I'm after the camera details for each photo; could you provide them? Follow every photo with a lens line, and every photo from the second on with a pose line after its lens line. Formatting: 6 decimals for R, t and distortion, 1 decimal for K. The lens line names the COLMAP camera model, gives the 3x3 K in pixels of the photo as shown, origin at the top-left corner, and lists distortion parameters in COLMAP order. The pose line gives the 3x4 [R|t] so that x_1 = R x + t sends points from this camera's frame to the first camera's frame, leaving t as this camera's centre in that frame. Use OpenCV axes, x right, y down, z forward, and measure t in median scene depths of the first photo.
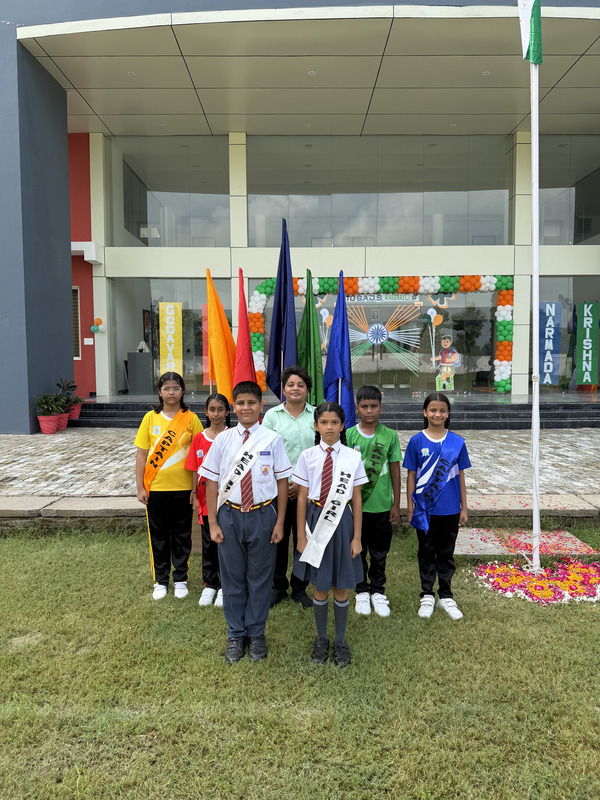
lens RADIAL K [[565.9, 0, 300.0], [0, 565.9, 400.0], [0, 0, 1]] dist [0.053613, -0.056238]
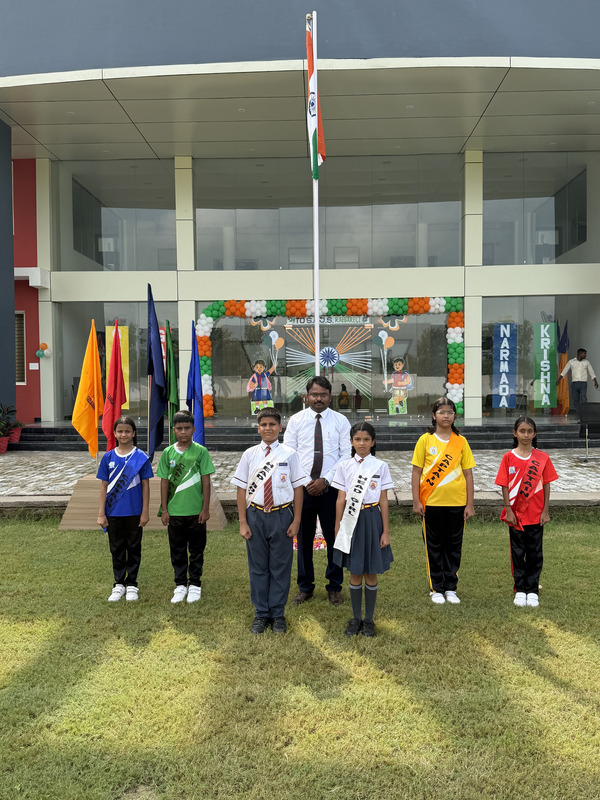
lens RADIAL K [[713.8, 0, 299.3], [0, 713.8, 403.3], [0, 0, 1]] dist [0.129529, -0.212469]
pose [[0.999435, -0.004456, -0.033324, 0.131164], [0.003099, 0.999167, -0.040680, 0.013953], [0.033477, 0.040553, 0.998616, -0.235551]]
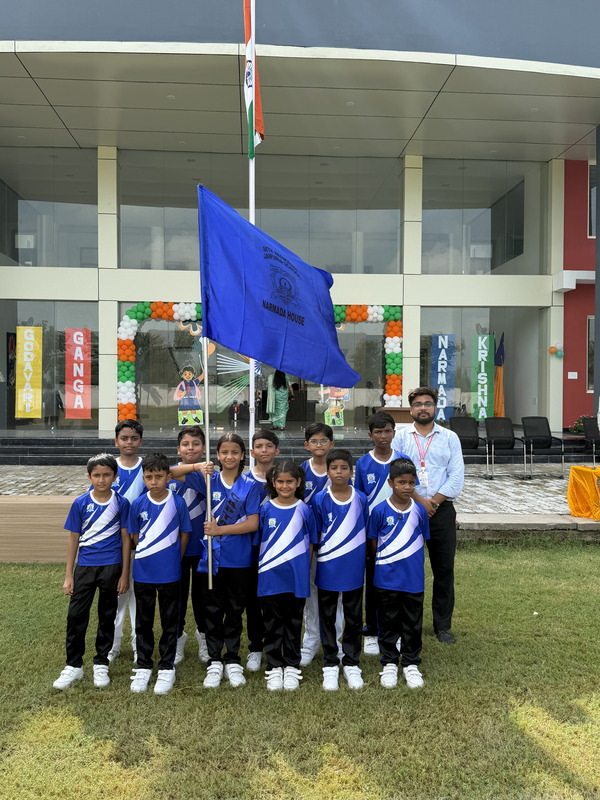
lens RADIAL K [[713.8, 0, 299.3], [0, 713.8, 403.3], [0, 0, 1]] dist [0.129529, -0.212469]
pose [[0.997966, 0.009039, 0.063111, 0.128516], [-0.005568, 0.998473, -0.054964, 0.010280], [-0.063511, 0.054501, 0.996492, -0.167015]]
